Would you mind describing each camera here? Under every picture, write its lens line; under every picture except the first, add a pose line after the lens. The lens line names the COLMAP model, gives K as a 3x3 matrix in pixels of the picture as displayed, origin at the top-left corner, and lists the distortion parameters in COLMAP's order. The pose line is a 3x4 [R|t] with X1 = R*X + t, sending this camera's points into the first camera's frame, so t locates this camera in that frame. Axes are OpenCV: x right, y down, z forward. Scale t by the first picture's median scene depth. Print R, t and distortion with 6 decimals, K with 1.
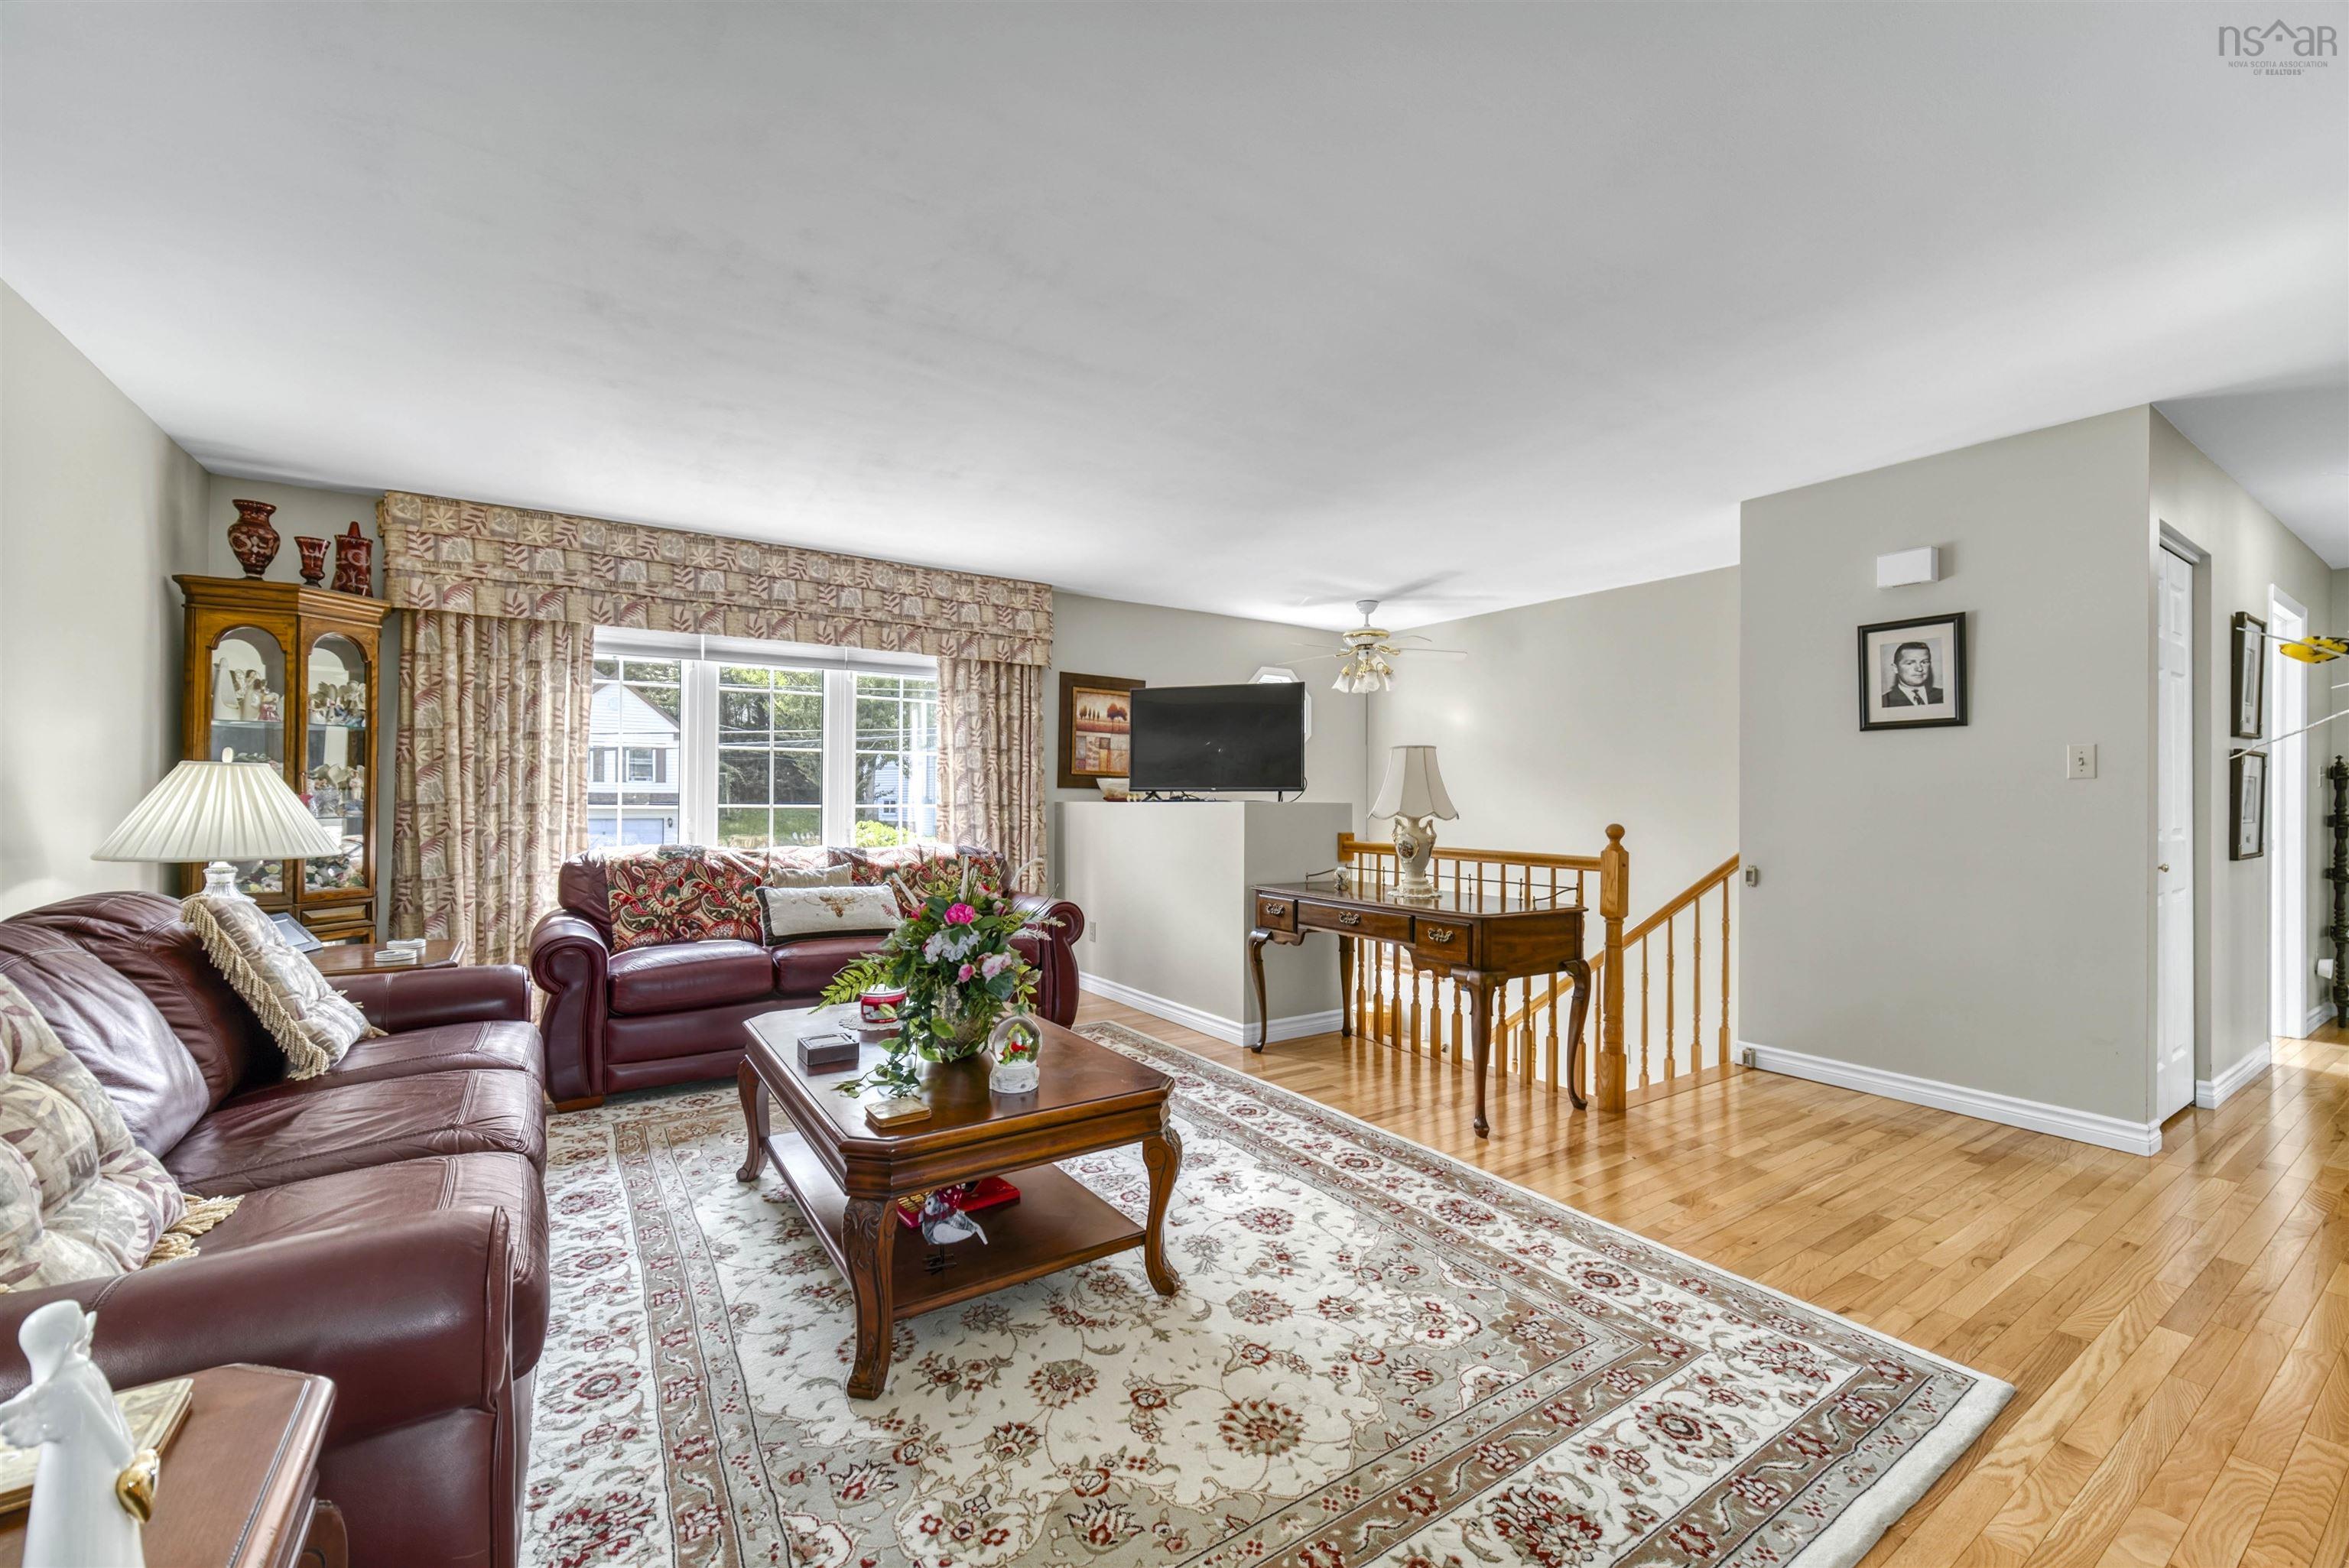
lens RADIAL K [[935.6, 0, 1167.7], [0, 935.6, 797.5], [0, 0, 1]] dist [-0.002088, 0.001983]
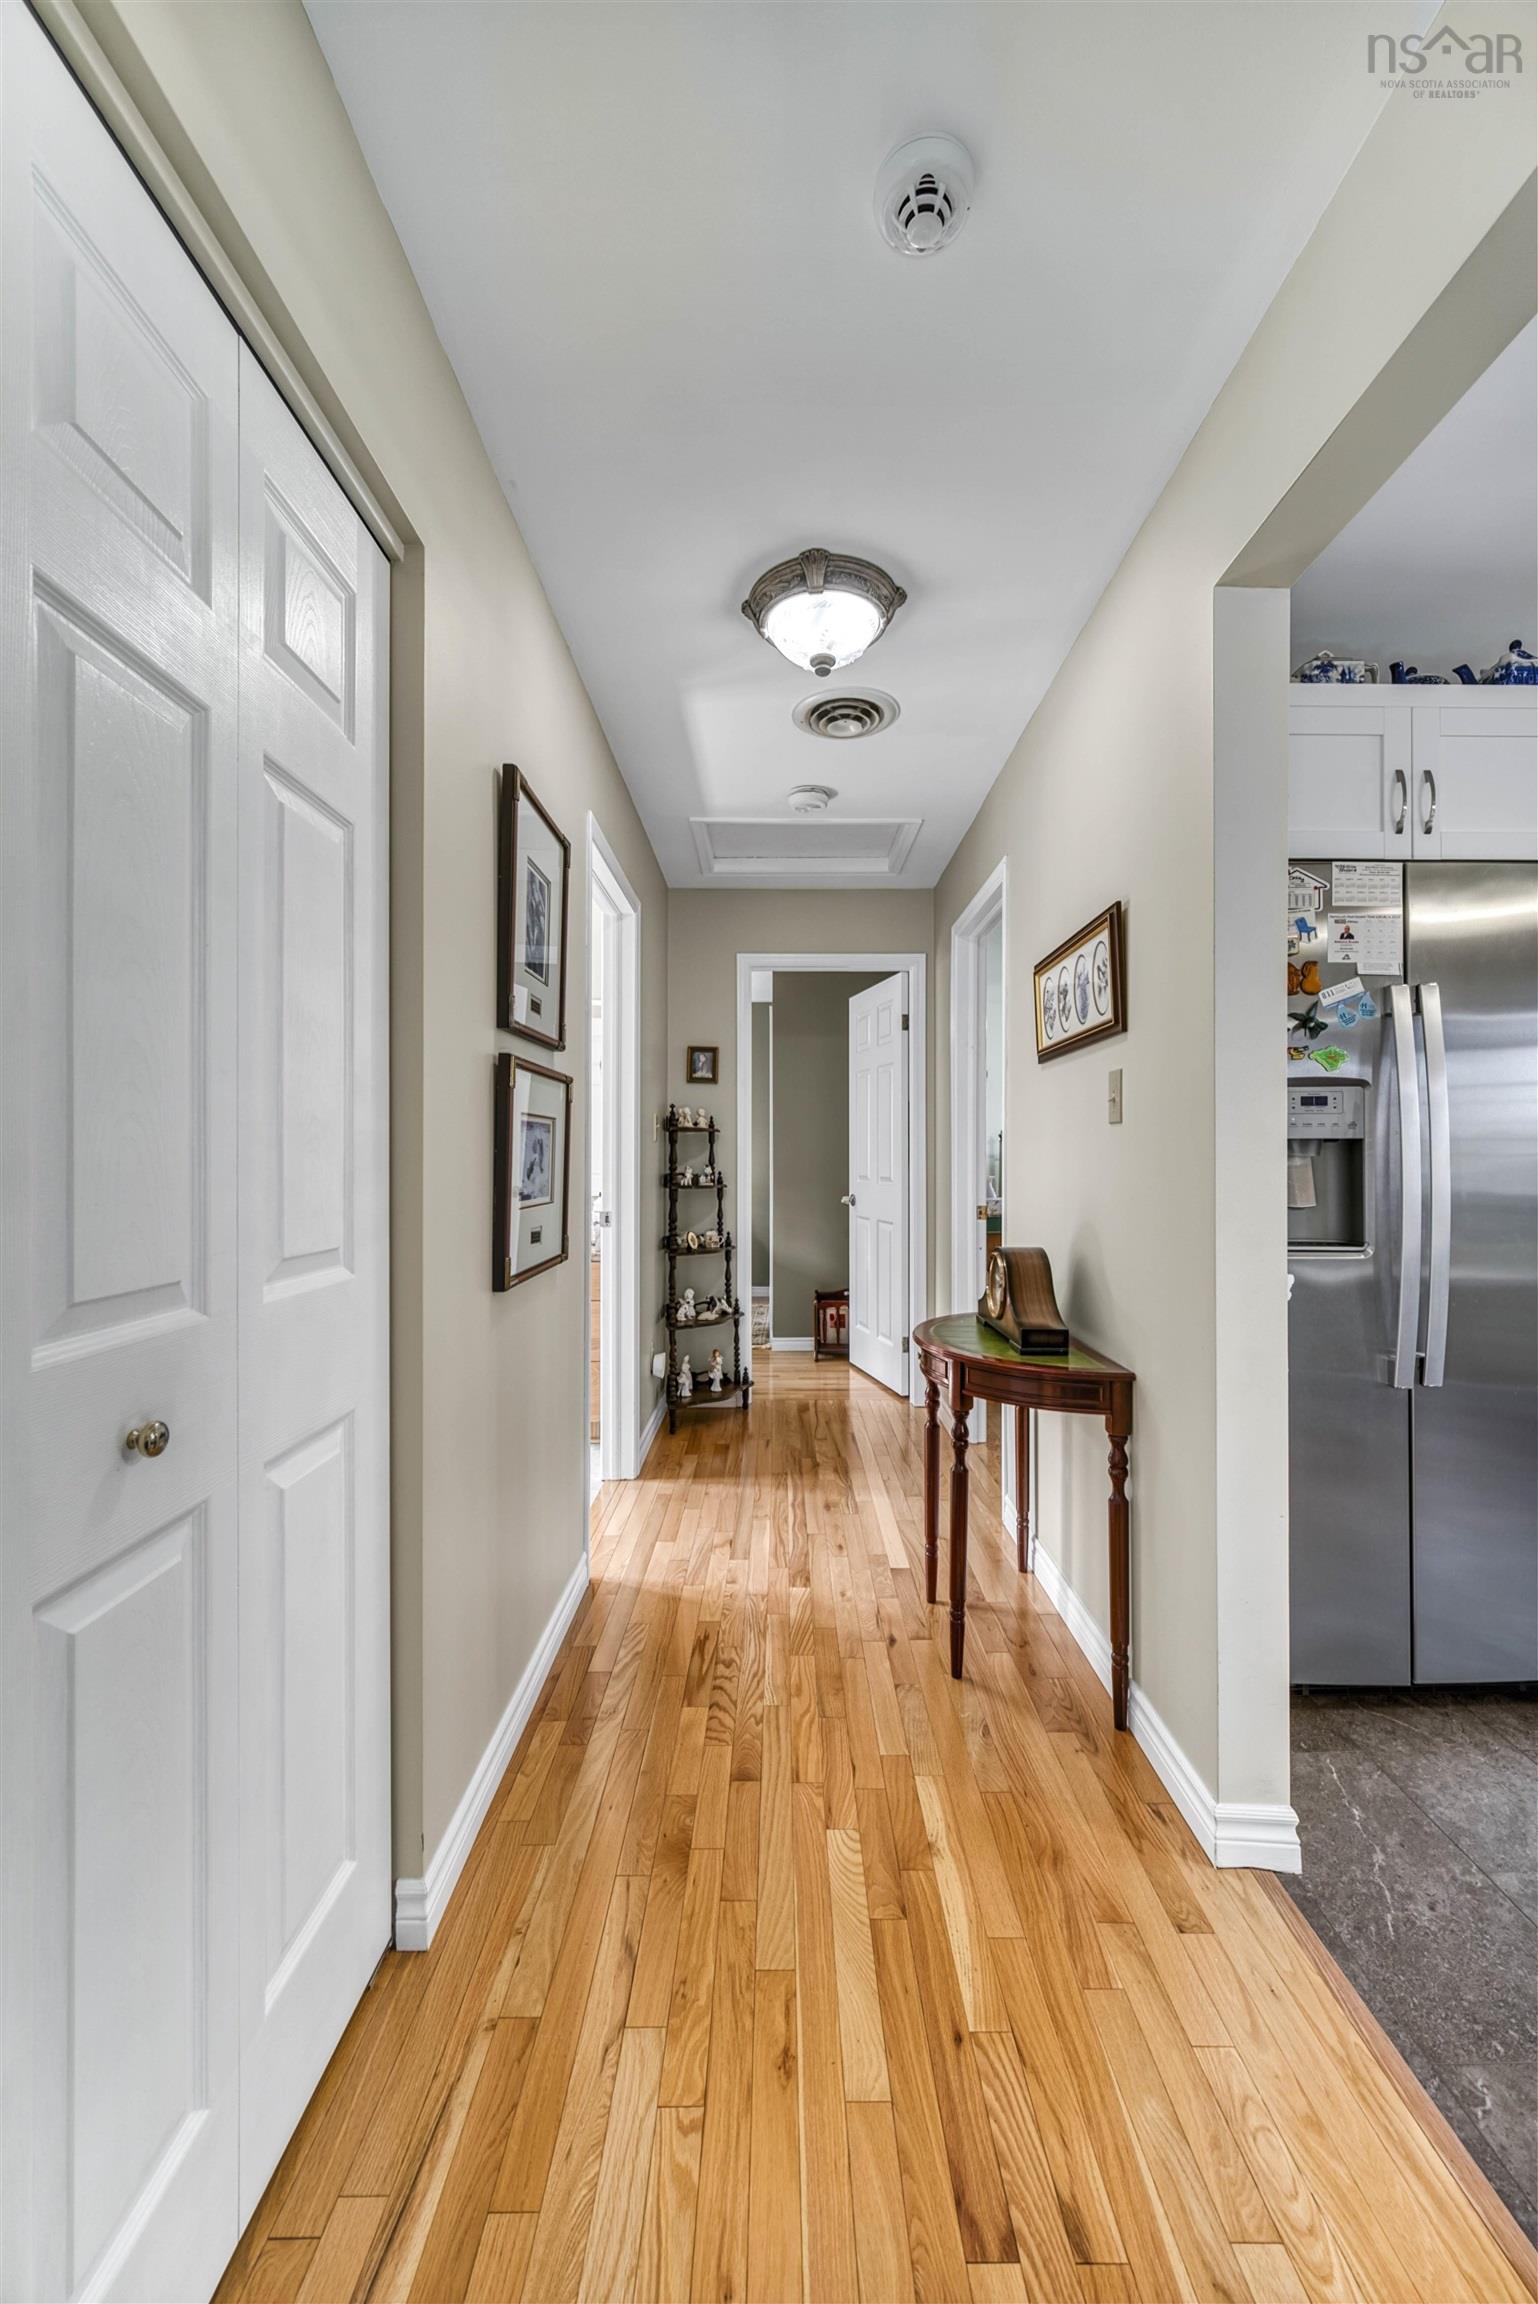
lens RADIAL K [[917.7, 0, 768.2], [0, 917.7, 1153.9], [0, 0, 1]] dist [-0.002088, 0.001983]
pose [[0.559982, -0.002100, 0.828502, 0.852309], [0.000969, 0.999998, 0.001880, -0.001975], [-0.828504, -0.000250, 0.559983, 0.645111]]
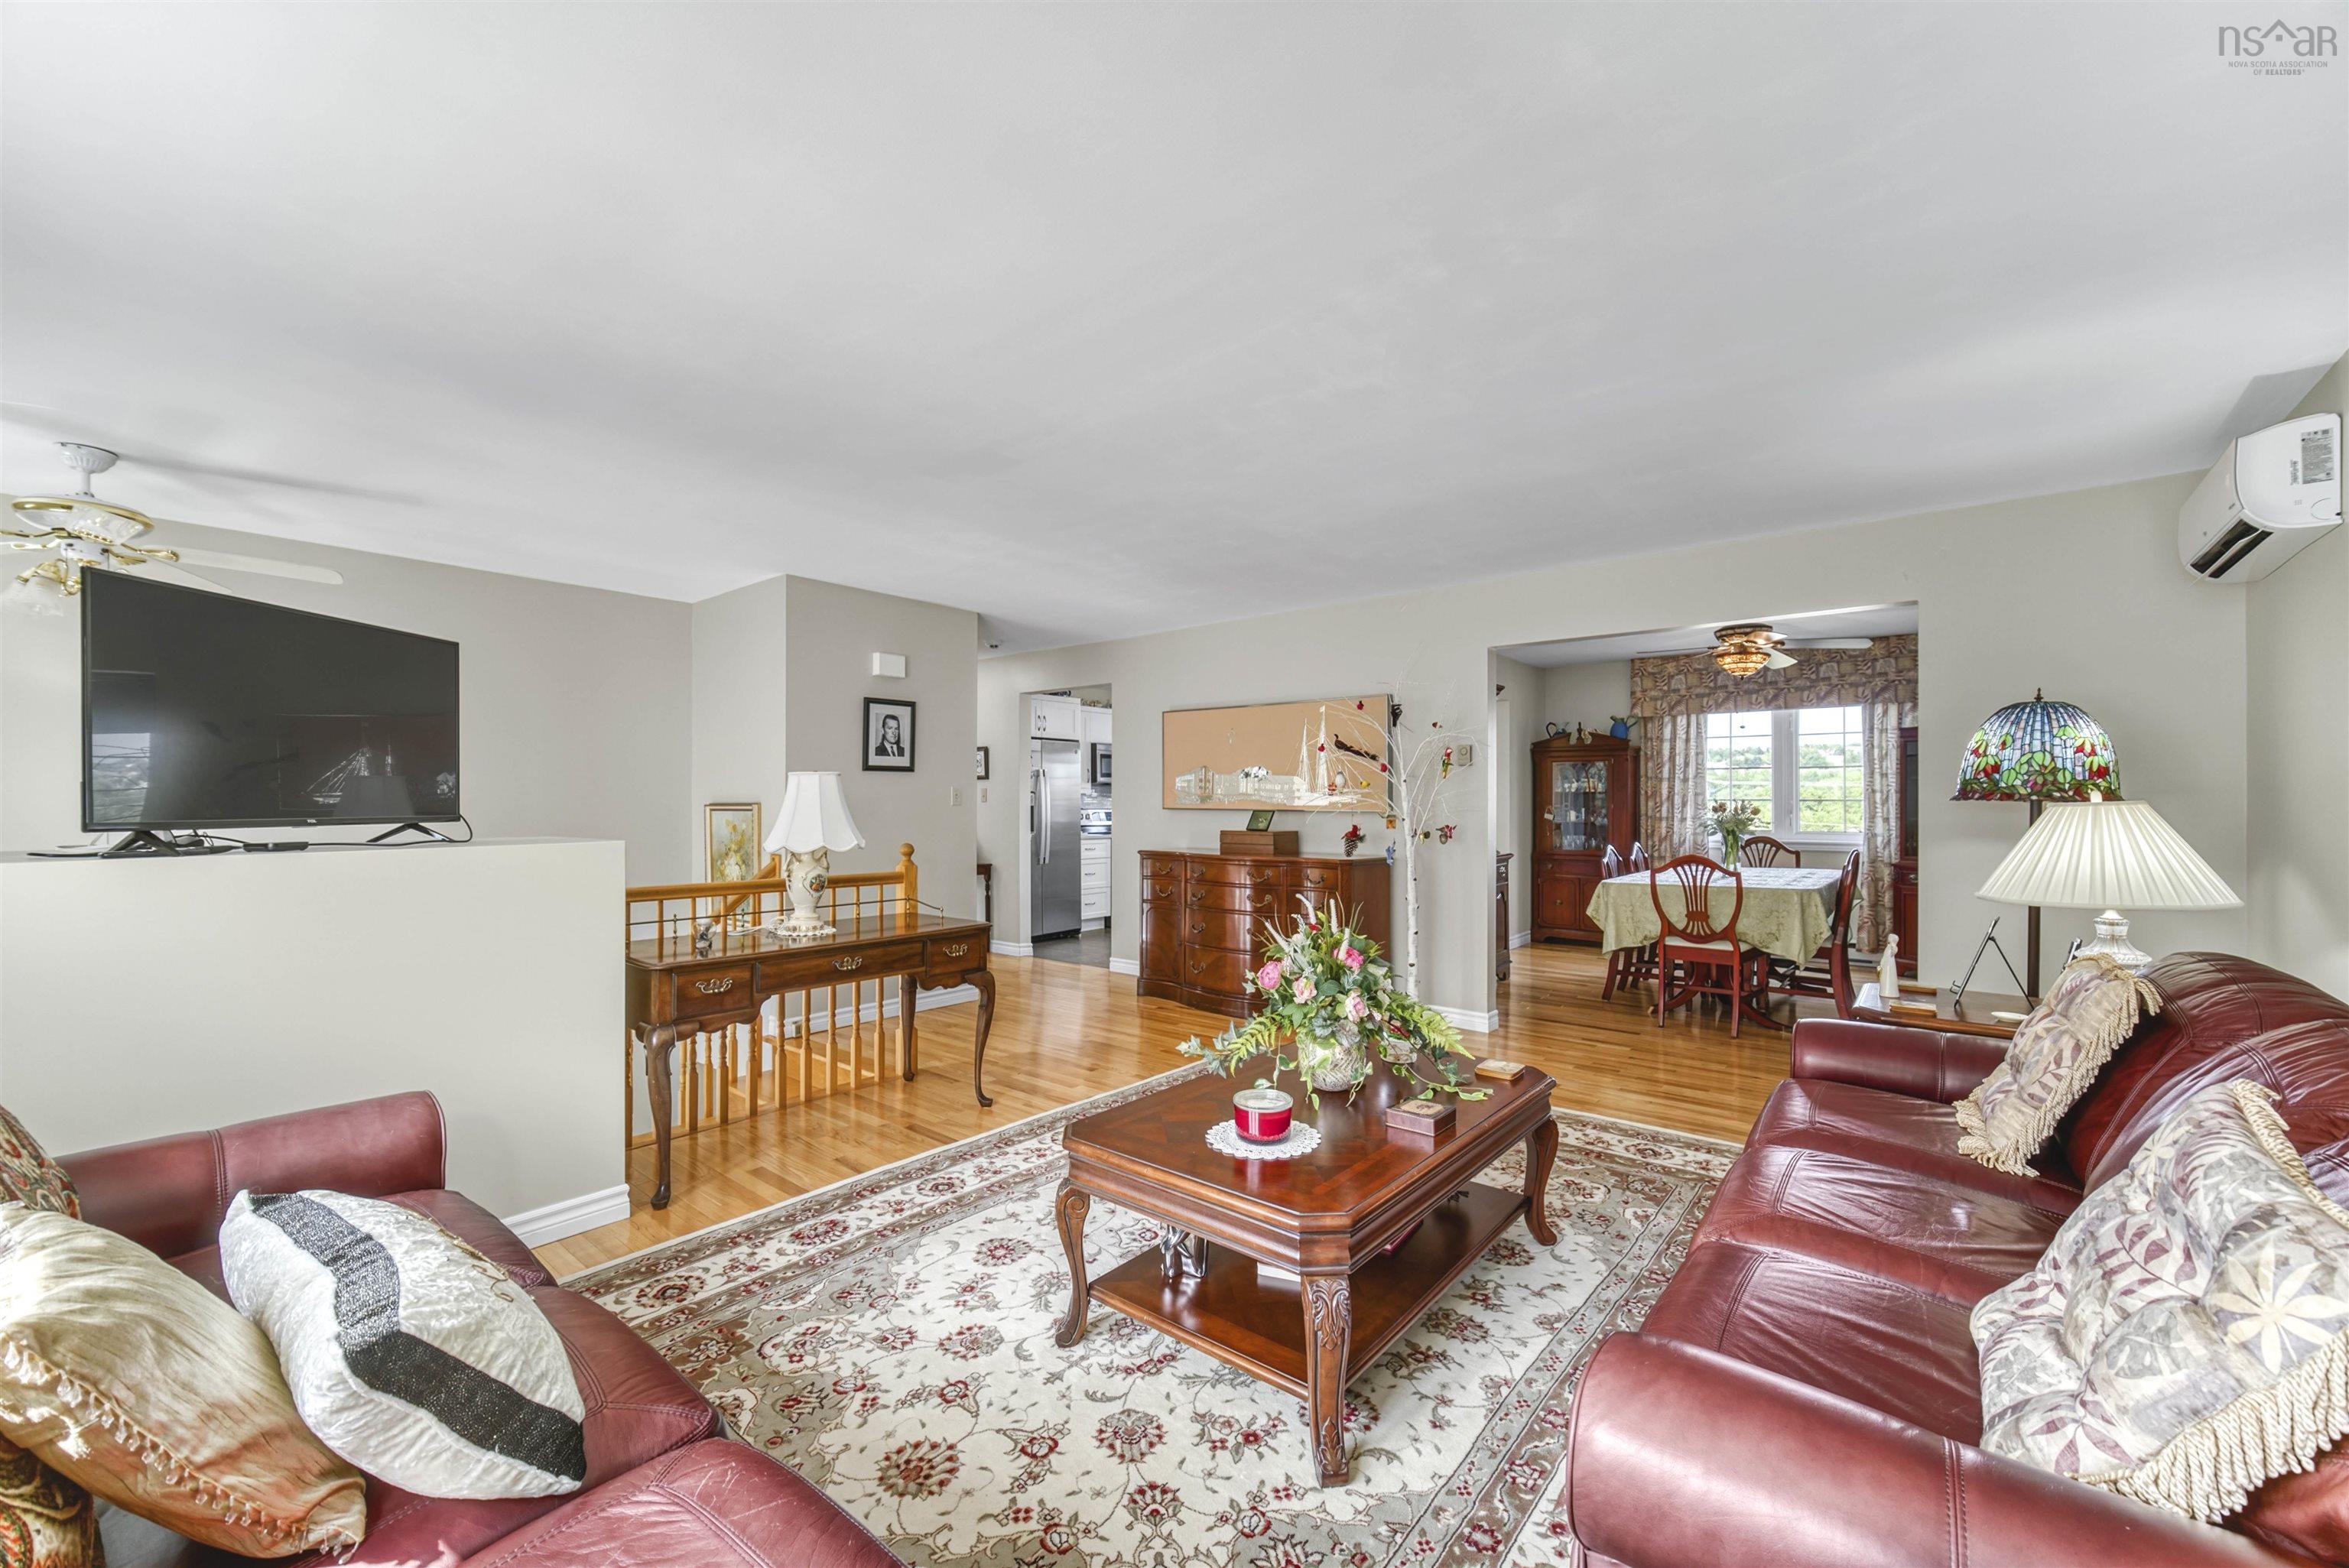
lens RADIAL K [[935.6, 0, 1161.8], [0, 935.6, 798.3], [0, 0, 1]] dist [-0.002088, 0.001983]
pose [[-0.284131, -0.005230, 0.958771, -0.789616], [-0.005269, 0.999979, 0.003893, -0.037865], [-0.958771, -0.003946, -0.284153, 1.004833]]
